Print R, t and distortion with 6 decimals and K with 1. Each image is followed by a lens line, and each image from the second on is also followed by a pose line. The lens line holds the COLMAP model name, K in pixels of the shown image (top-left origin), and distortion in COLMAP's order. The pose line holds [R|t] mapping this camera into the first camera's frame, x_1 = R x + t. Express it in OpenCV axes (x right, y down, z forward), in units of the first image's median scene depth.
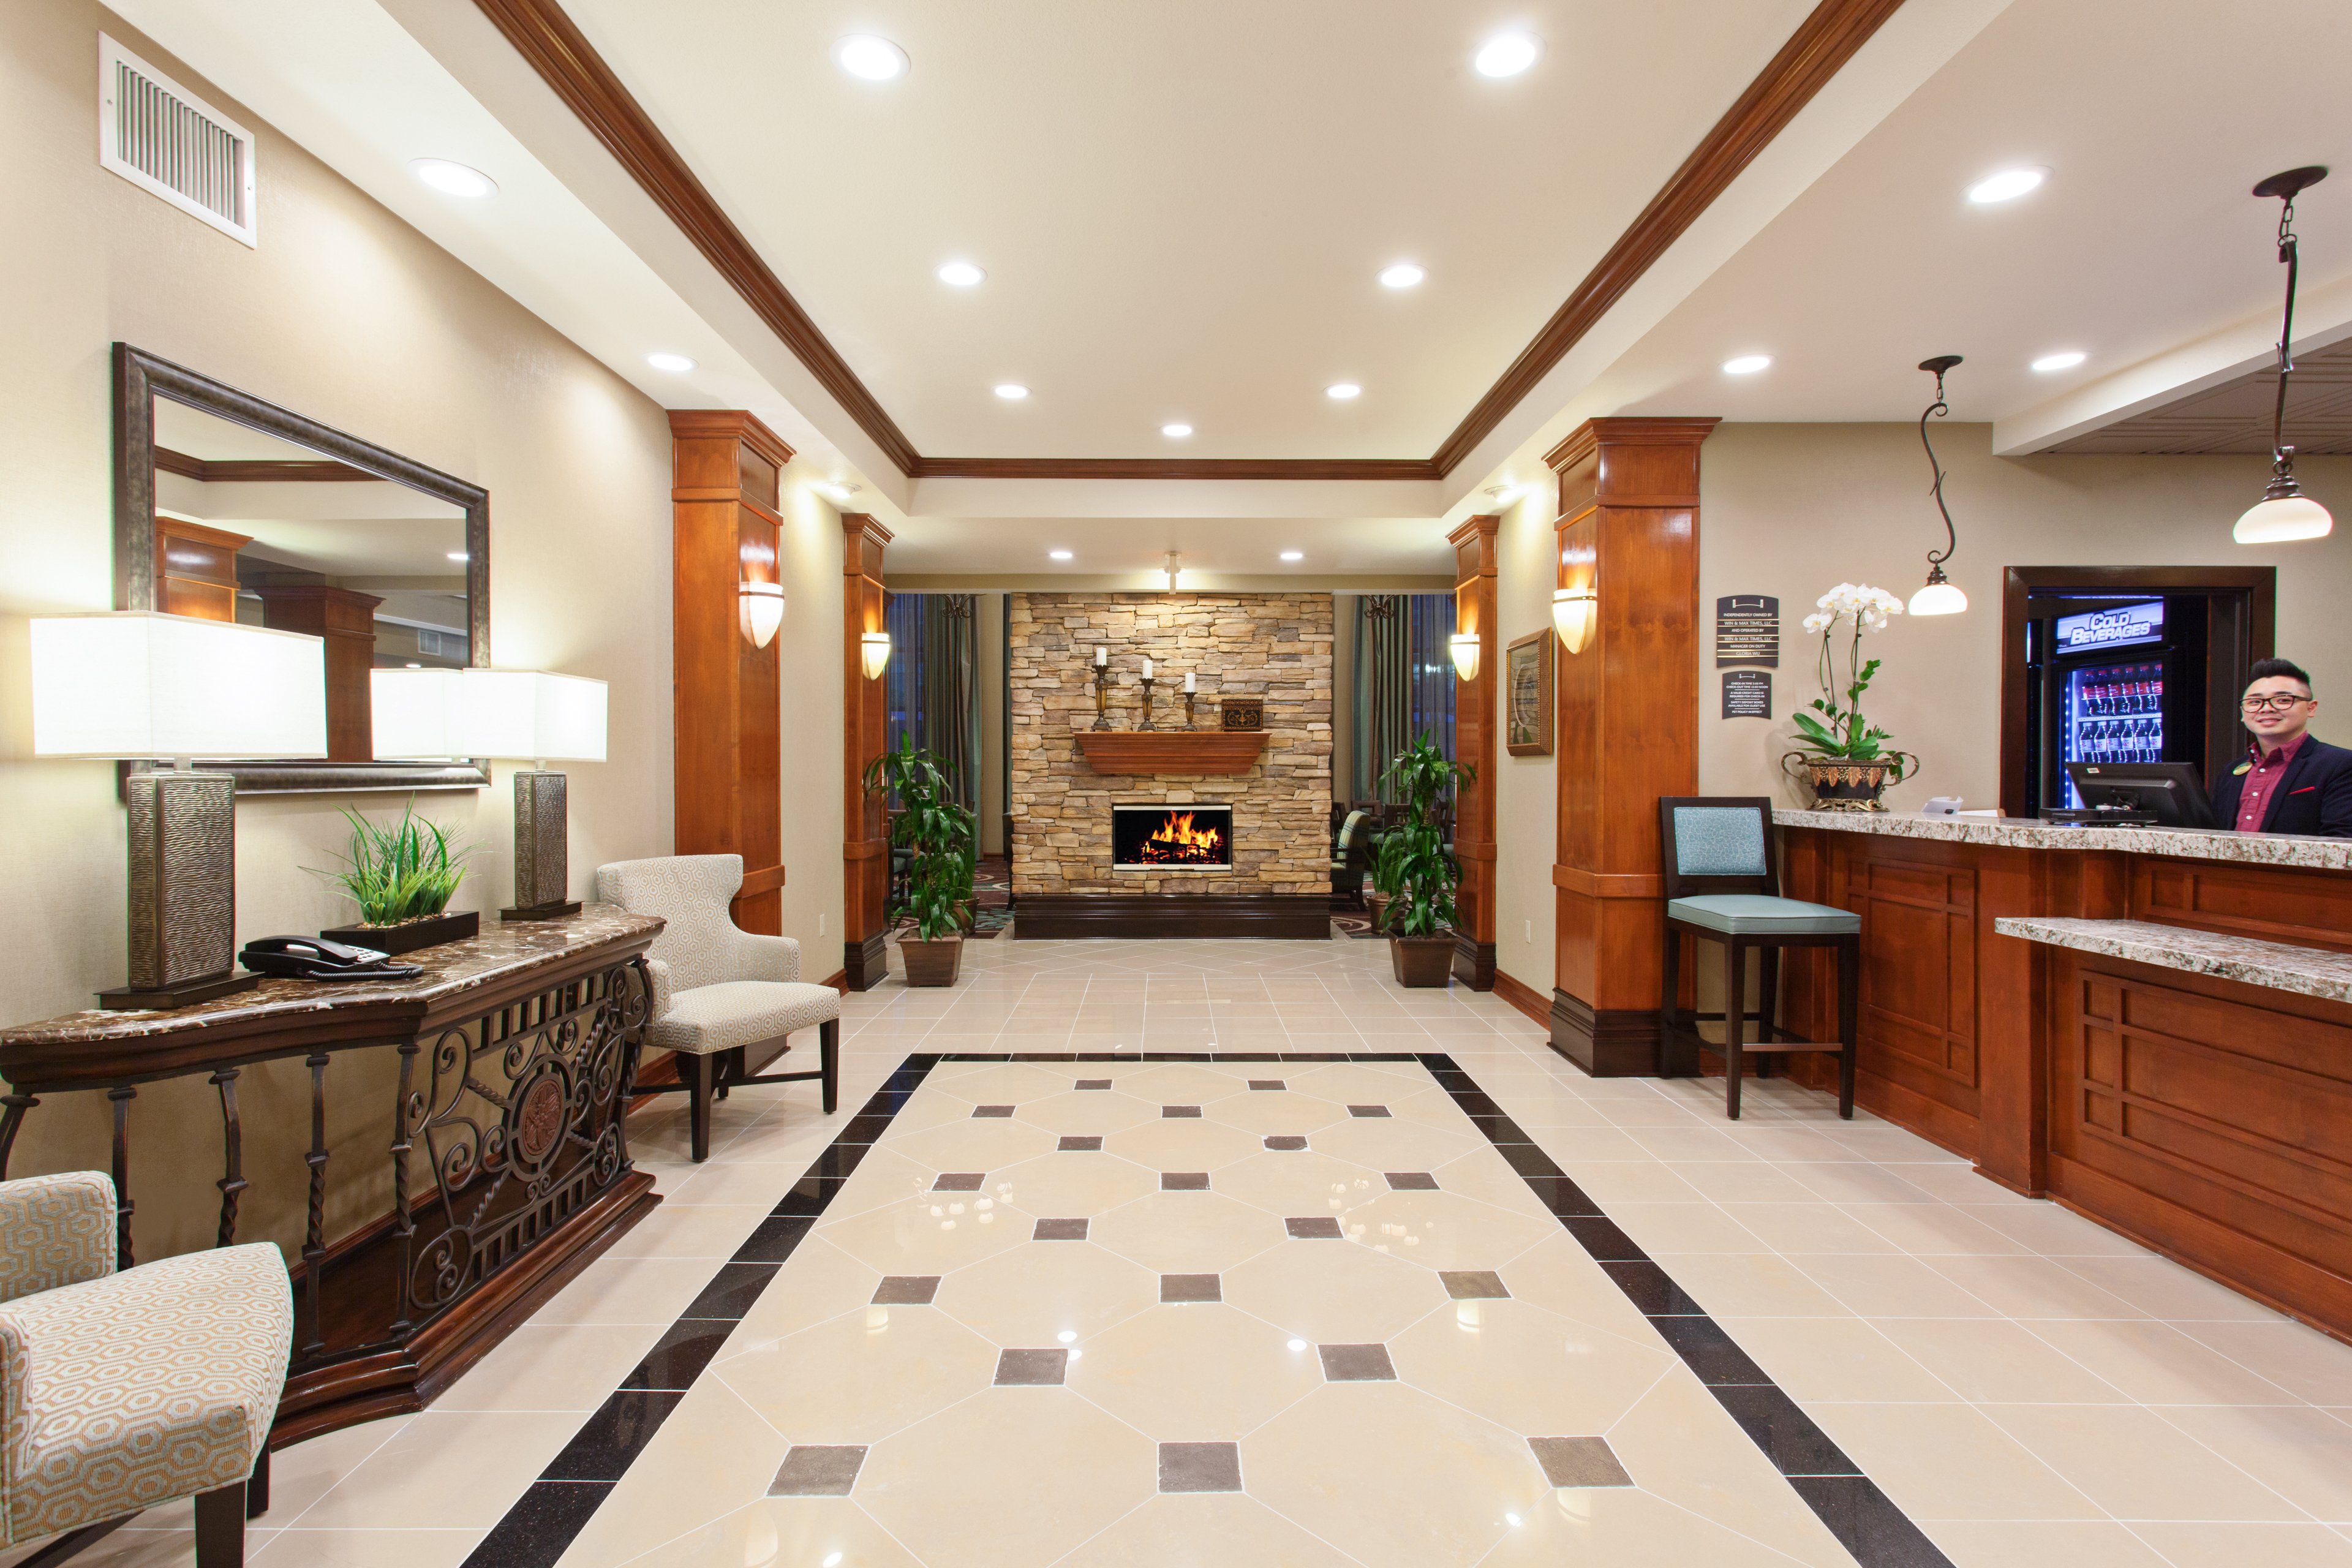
lens RADIAL K [[1112.1, 0, 1176.0], [0, 1112.1, 784.0], [0, 0, 1]] dist [-0.000250, -0.000098]
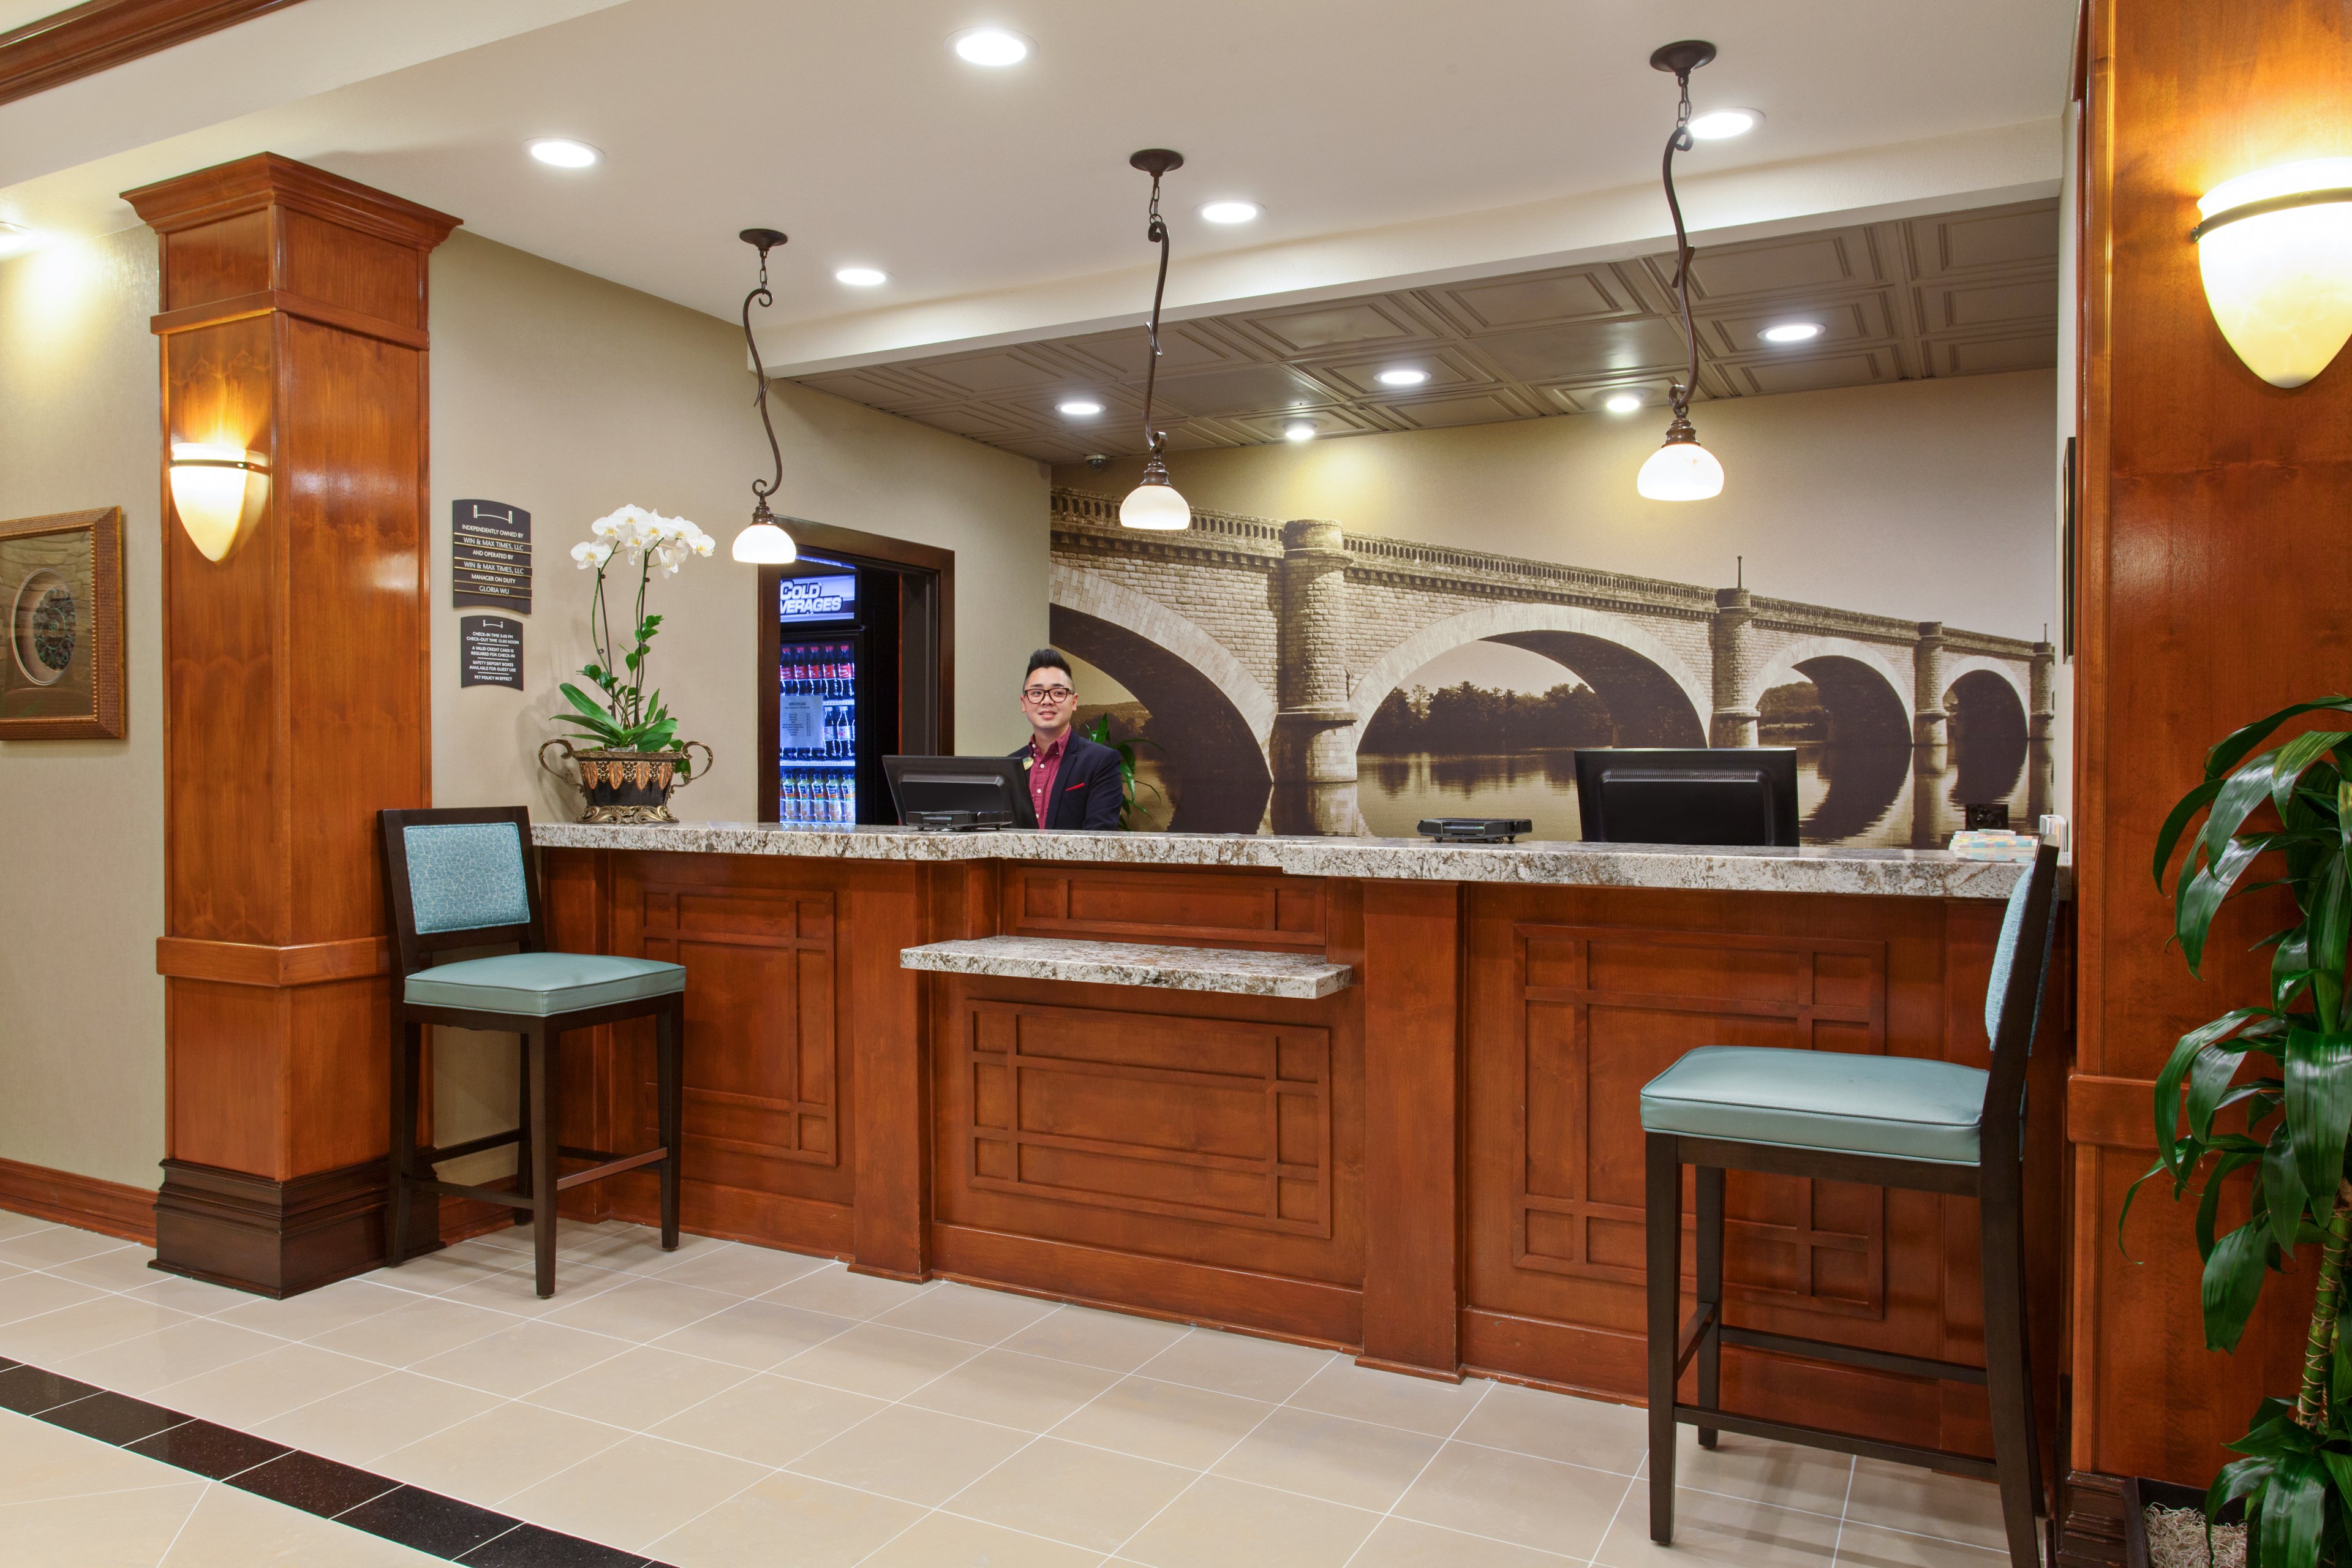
lens RADIAL K [[1582.8, 0, 1176.0], [0, 1582.8, 784.0], [0, 0, 1]] dist [0.001174, 0.000524]
pose [[0.467142, -0.013657, 0.884077, -0.146837], [0.012462, 0.999883, 0.008861, -0.005944], [-0.884094, 0.006878, 0.467258, 0.229138]]
